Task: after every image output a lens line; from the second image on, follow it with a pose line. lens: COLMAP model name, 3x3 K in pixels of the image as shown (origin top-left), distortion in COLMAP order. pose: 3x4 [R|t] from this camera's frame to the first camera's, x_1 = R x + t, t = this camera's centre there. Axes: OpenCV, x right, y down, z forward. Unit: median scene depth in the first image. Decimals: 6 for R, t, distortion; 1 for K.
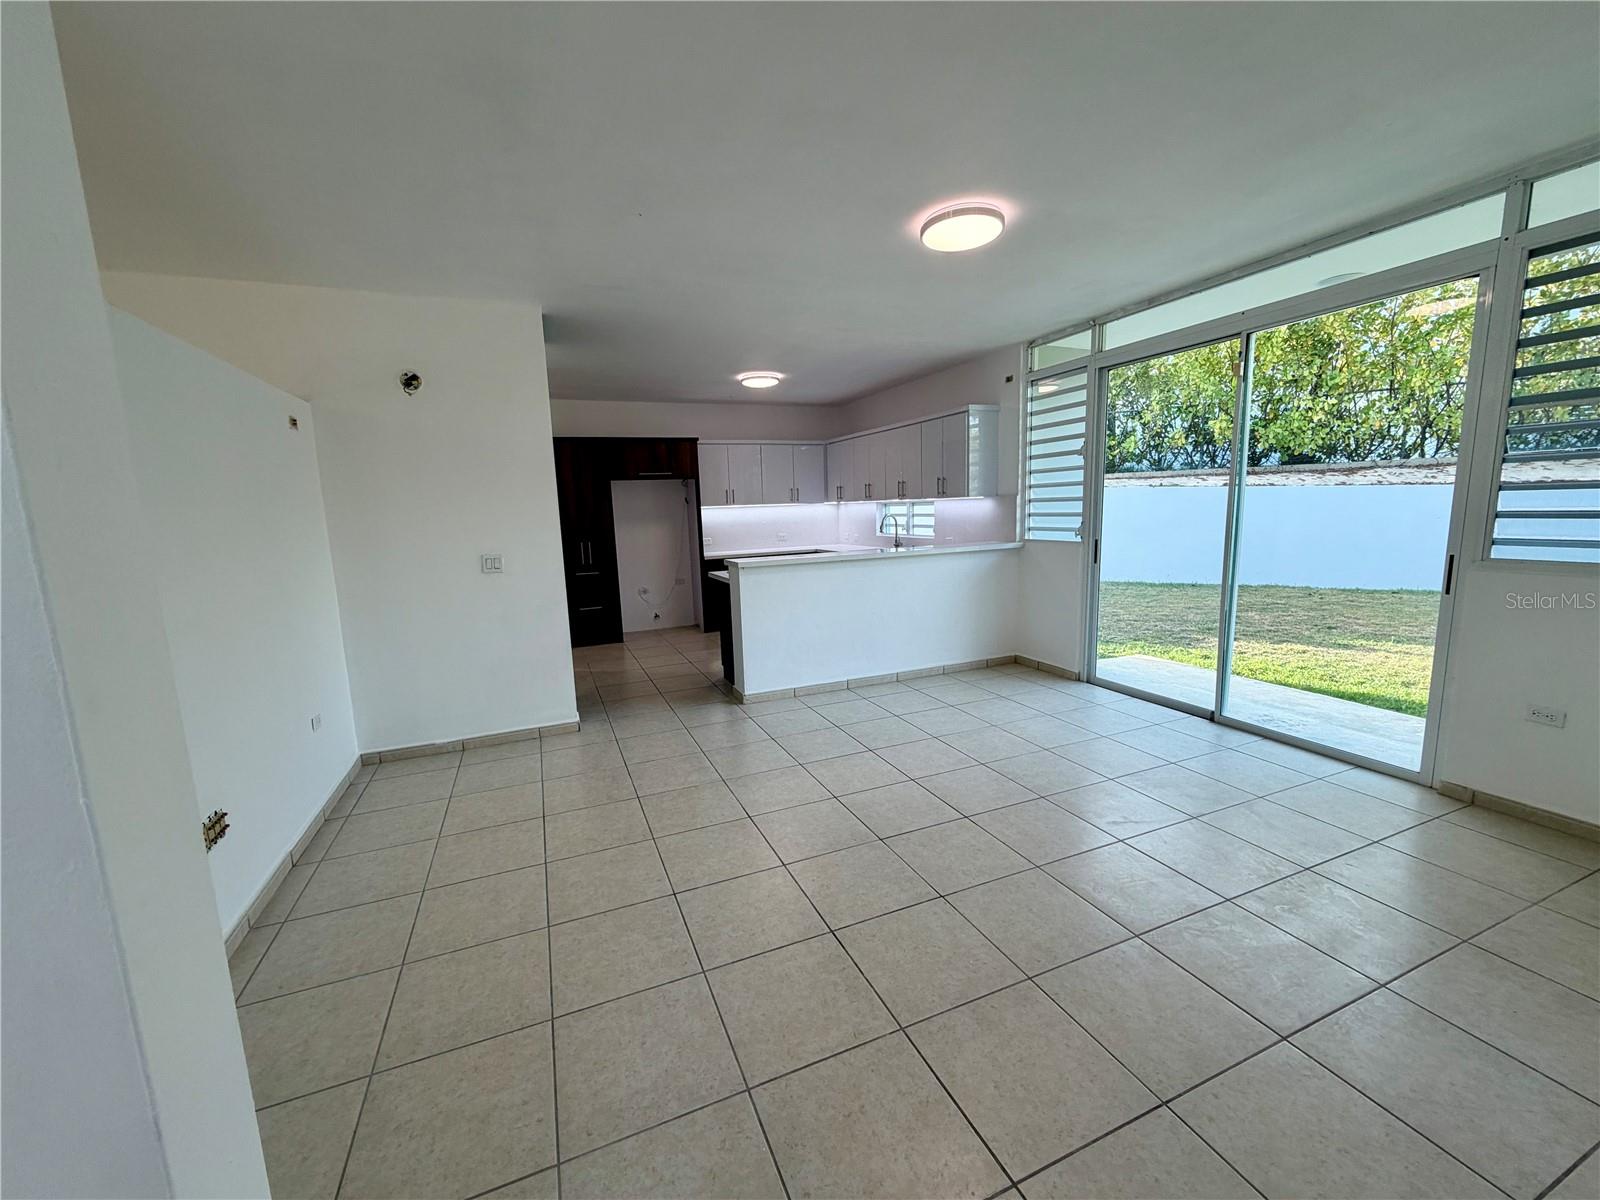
lens RADIAL K [[639.7, 0, 797.7], [0, 639.7, 602.0], [0, 0, 1]] dist [0.000264, -0.000689]
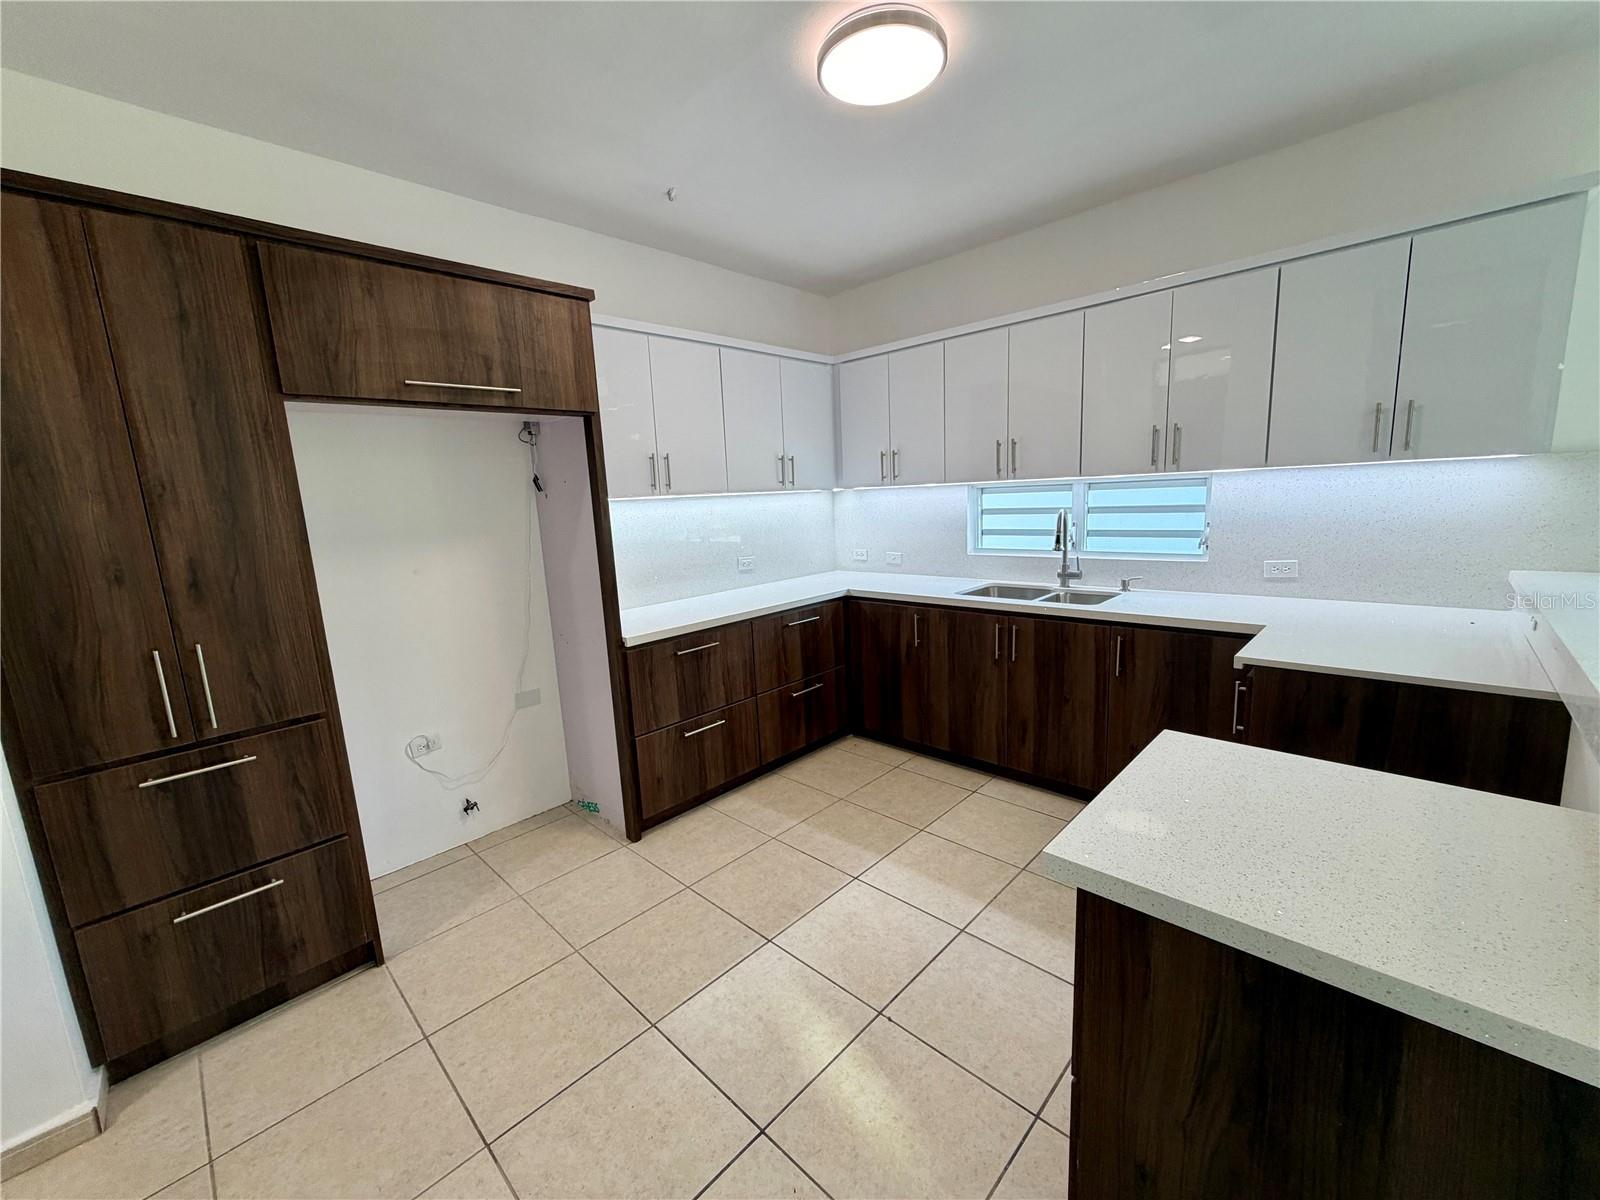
lens RADIAL K [[639.7, 0, 804.2], [0, 639.7, 600.8], [0, 0, 1]] dist [0.000264, -0.000689]
pose [[0.916636, -0.077225, 0.392192, -0.182013], [0.077420, 0.996880, 0.015346, -0.085372], [-0.392154, 0.016296, 0.919755, 0.598302]]
